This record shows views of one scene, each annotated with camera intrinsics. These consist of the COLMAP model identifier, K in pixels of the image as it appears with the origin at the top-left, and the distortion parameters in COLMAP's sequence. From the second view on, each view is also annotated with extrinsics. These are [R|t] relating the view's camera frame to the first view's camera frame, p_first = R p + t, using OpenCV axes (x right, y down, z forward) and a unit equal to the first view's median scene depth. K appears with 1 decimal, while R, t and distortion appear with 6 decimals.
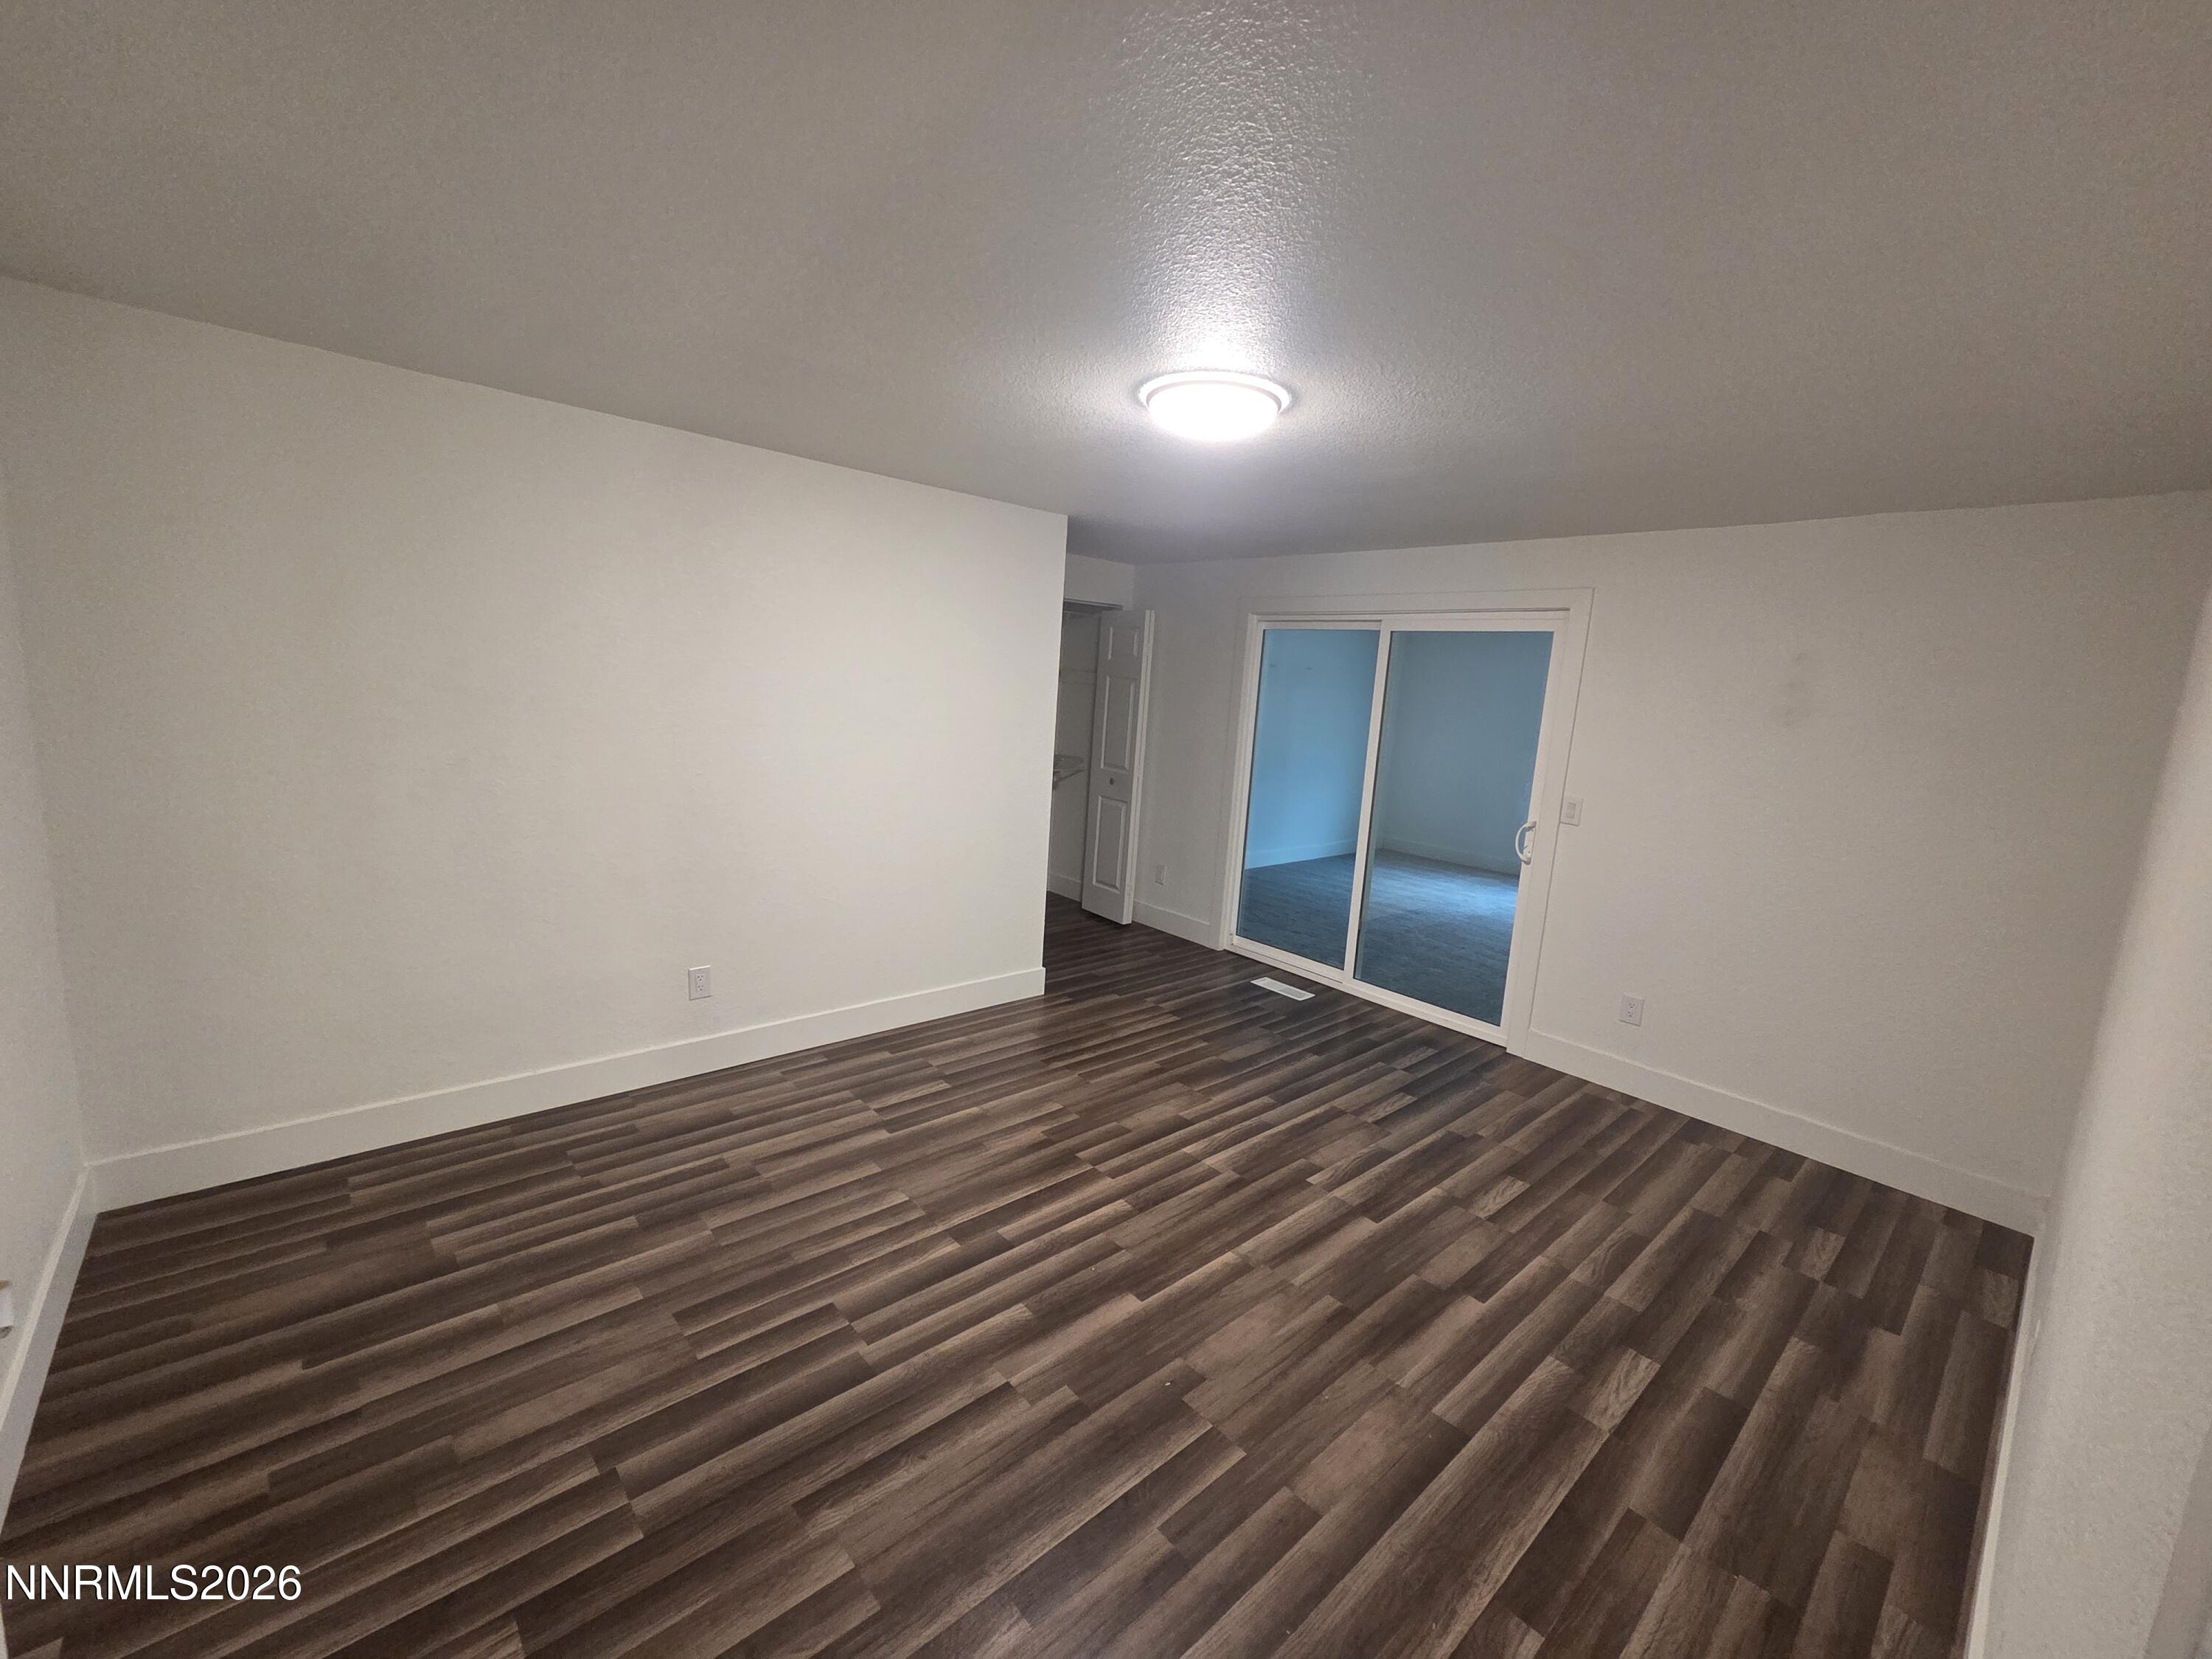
lens RADIAL K [[903.2, 0, 1122.1], [0, 903.2, 824.8], [0, 0, 1]] dist [0.005207, 0.000306]
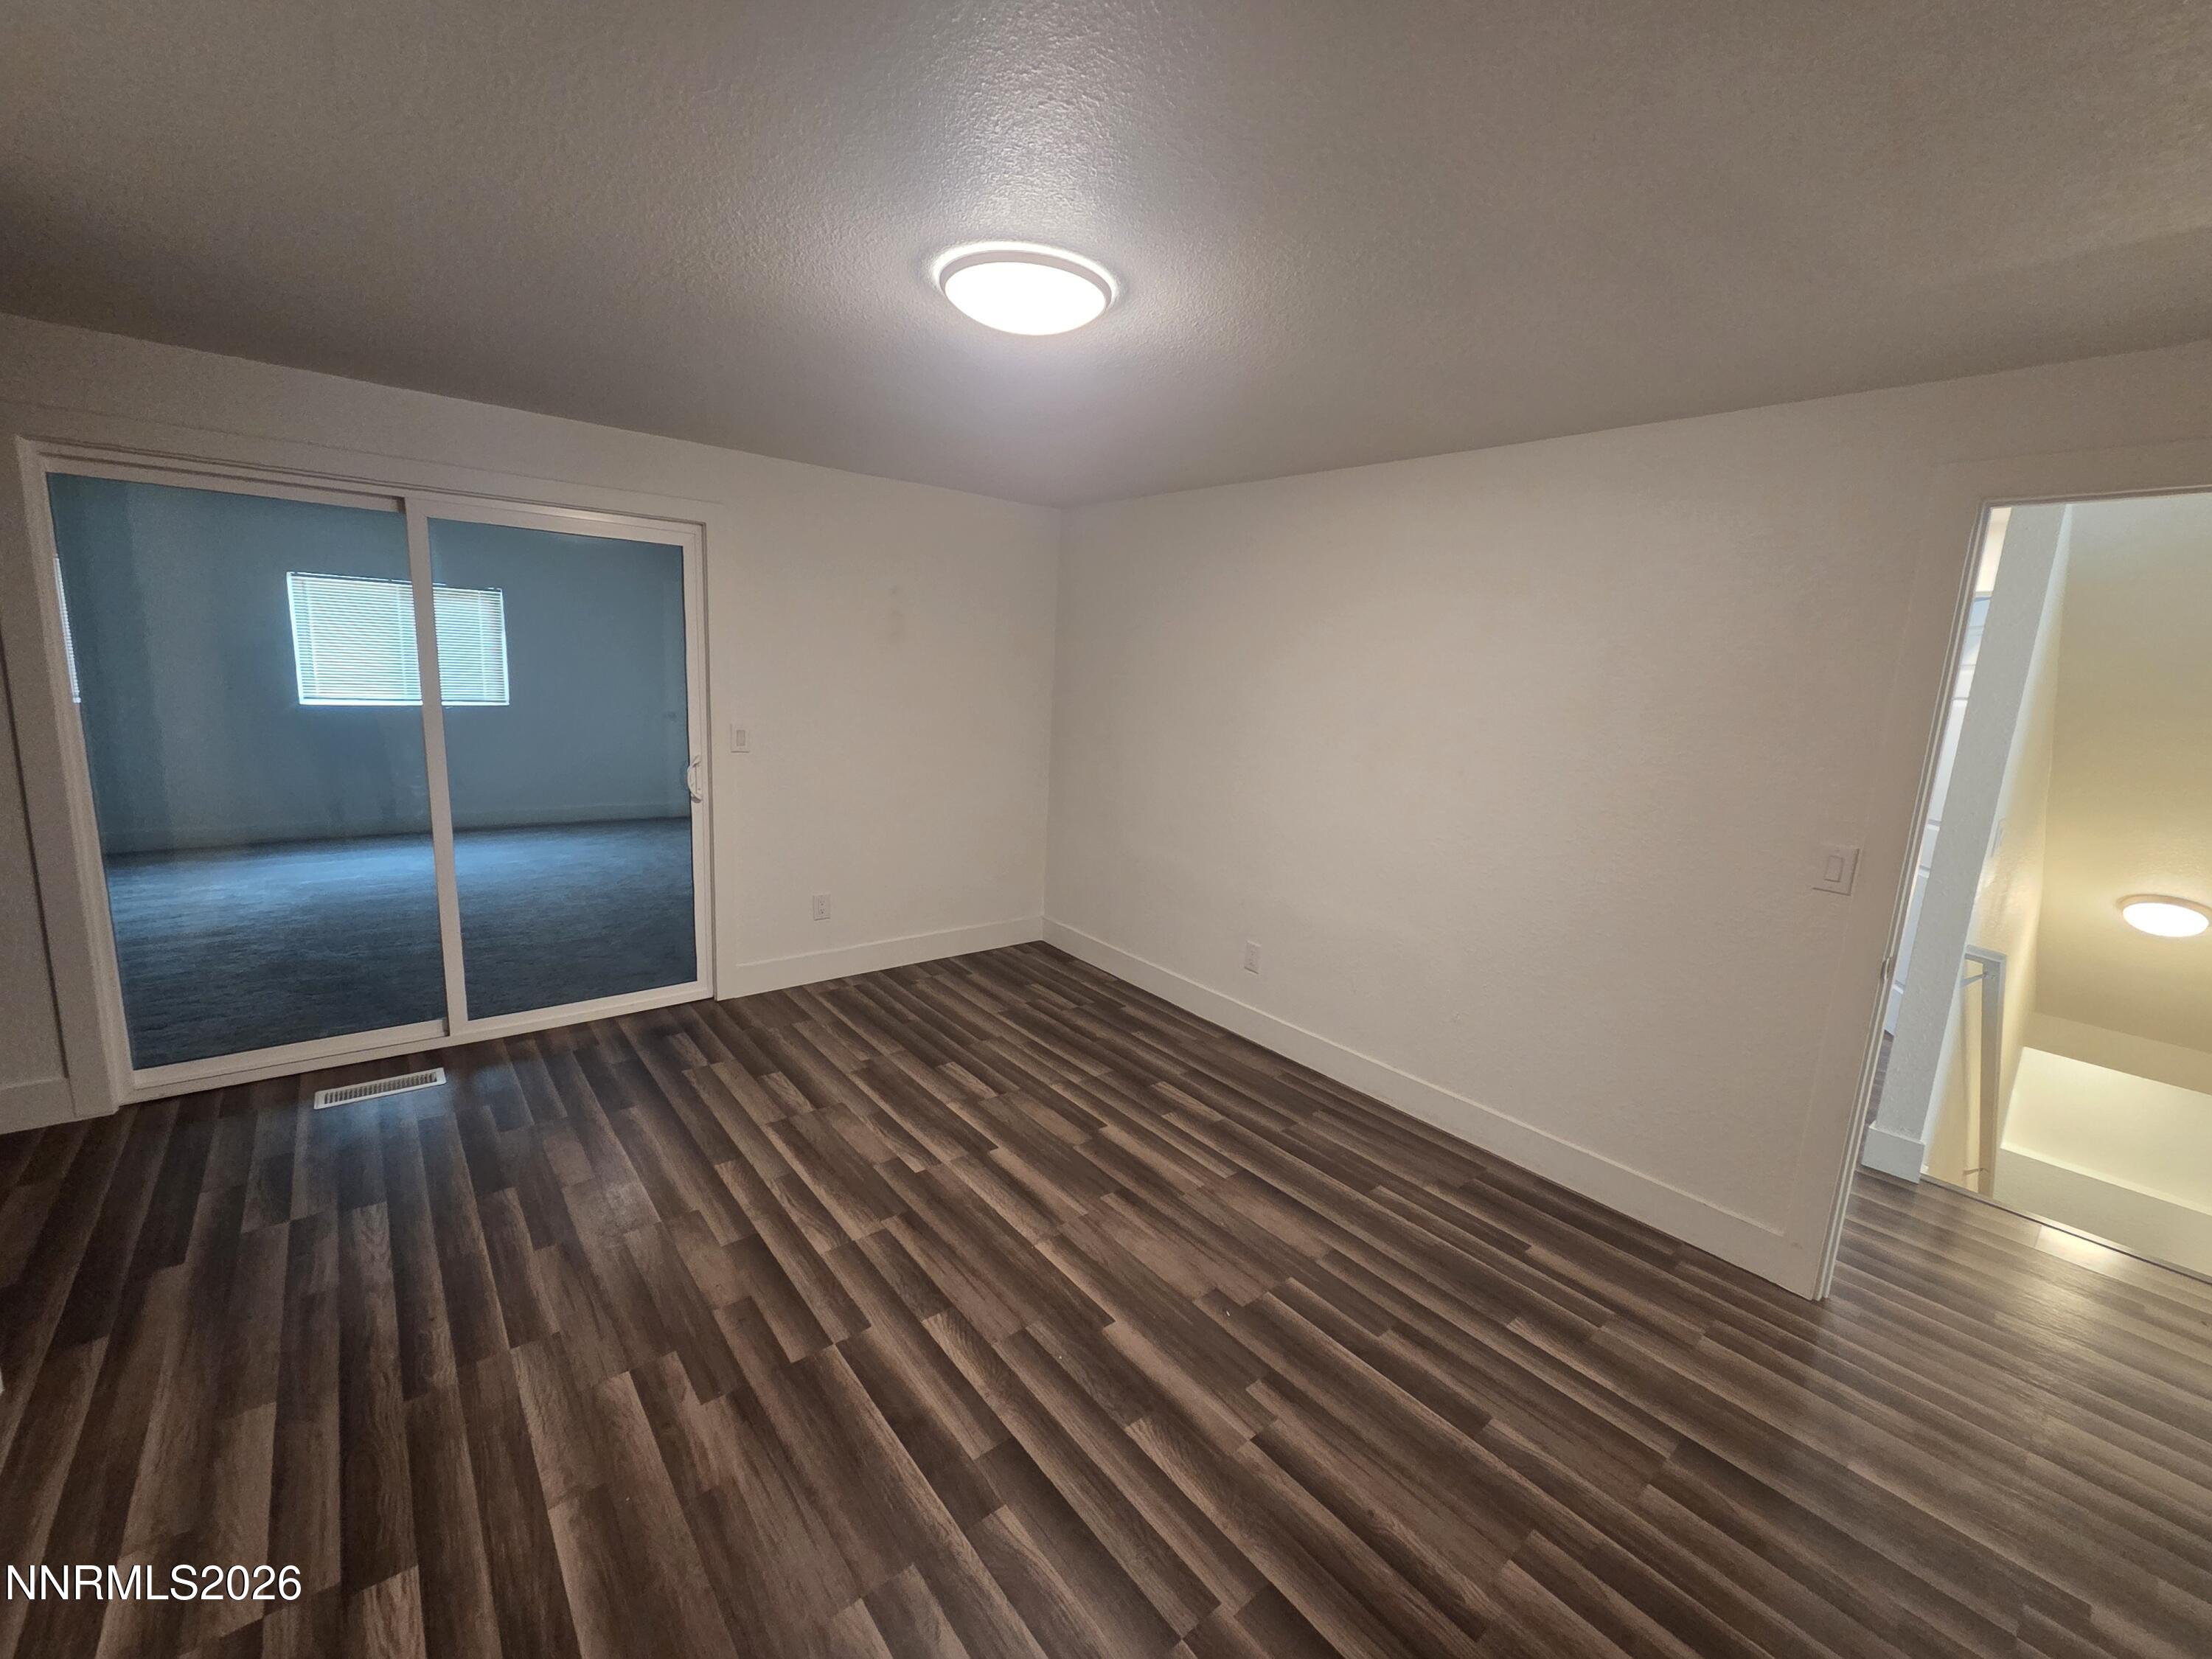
lens RADIAL K [[903.2, 0, 1117.7], [0, 903.2, 826.1], [0, 0, 1]] dist [0.005207, 0.000306]
pose [[0.051359, -0.244365, 0.968322, -0.608291], [0.106998, 0.965367, 0.237945, -0.151520], [-0.992932, 0.091388, 0.075726, 0.705519]]
